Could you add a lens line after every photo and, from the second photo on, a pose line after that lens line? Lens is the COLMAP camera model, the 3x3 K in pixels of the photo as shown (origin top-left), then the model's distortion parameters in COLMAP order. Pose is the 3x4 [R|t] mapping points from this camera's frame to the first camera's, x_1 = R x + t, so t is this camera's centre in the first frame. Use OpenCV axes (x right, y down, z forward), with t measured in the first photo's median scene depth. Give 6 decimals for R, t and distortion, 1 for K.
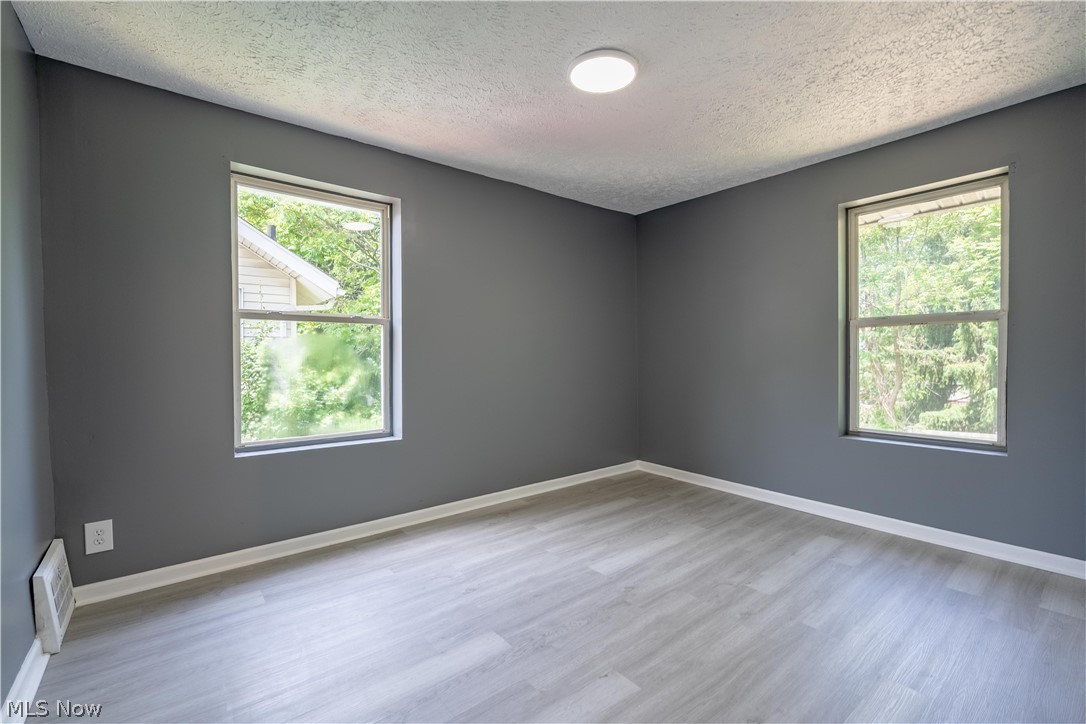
lens RADIAL K [[472.2, 0, 542.4], [0, 472.2, 361.6], [0, 0, 1]] dist [-0.007415, 0.001235]
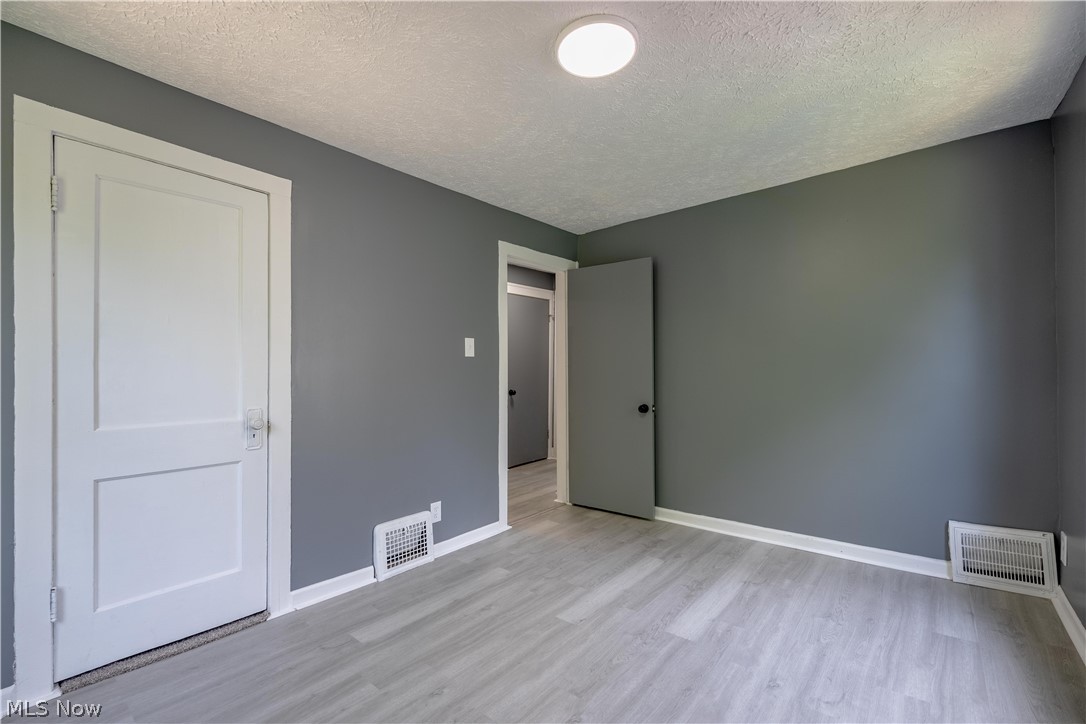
lens RADIAL K [[472.2, 0, 543.2], [0, 472.2, 362.9], [0, 0, 1]] dist [-0.007415, 0.001235]
pose [[-0.981057, 0.010697, -0.193423, 0.414212], [0.009815, 0.999937, 0.005517, -0.059983], [0.193470, 0.003514, -0.981100, 1.926103]]
